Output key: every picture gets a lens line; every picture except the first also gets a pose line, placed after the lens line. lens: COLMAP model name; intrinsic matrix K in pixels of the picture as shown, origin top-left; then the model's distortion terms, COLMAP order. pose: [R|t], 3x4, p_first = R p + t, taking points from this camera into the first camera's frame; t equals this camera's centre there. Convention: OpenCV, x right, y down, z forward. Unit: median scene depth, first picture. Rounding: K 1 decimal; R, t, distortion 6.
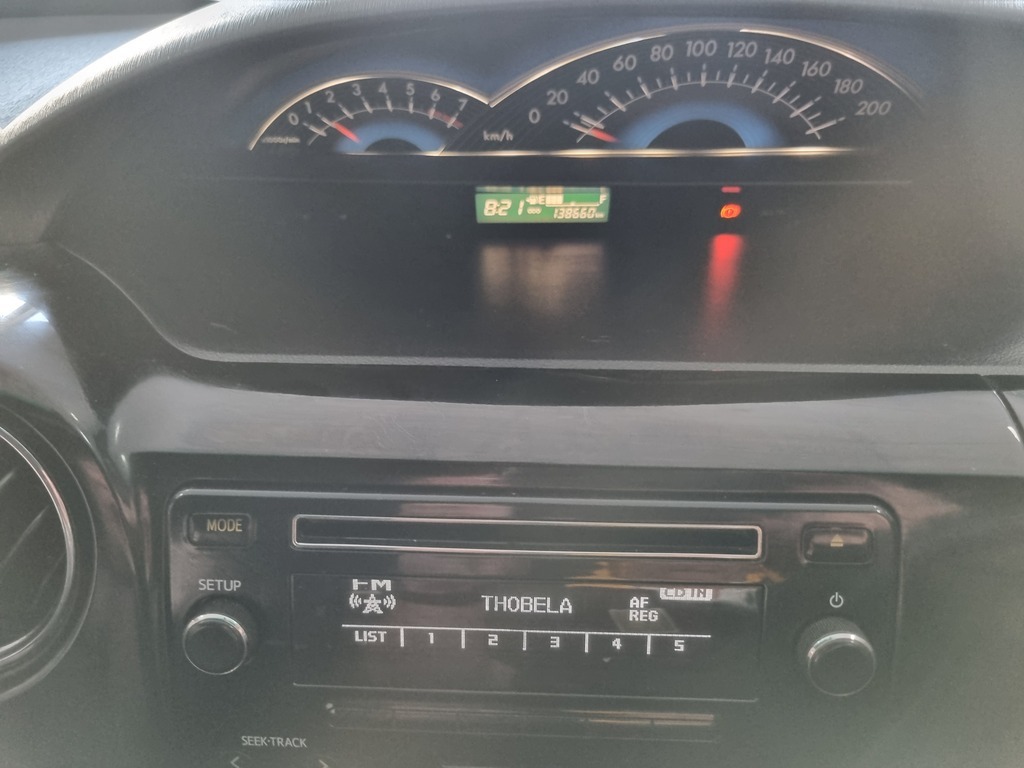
lens RADIAL K [[776.3, 0, 515.8], [0, 776.3, 382.5], [0, 0, 1]] dist [0.029104, -0.042928]
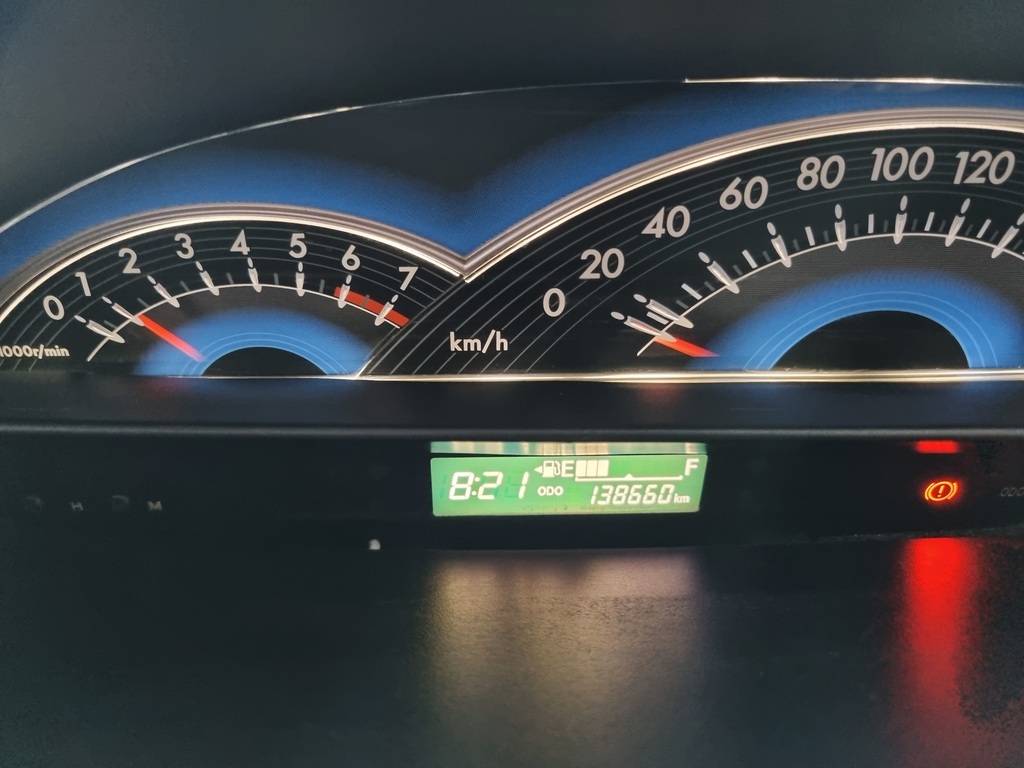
lens RADIAL K [[776.3, 0, 515.8], [0, 776.3, 382.5], [0, 0, 1]] dist [0.029104, -0.042928]
pose [[0.998485, 0.001555, 0.054997, -0.026957], [0.016788, 0.943314, -0.331477, -0.132701], [-0.052395, 0.331898, 0.941859, 0.556969]]
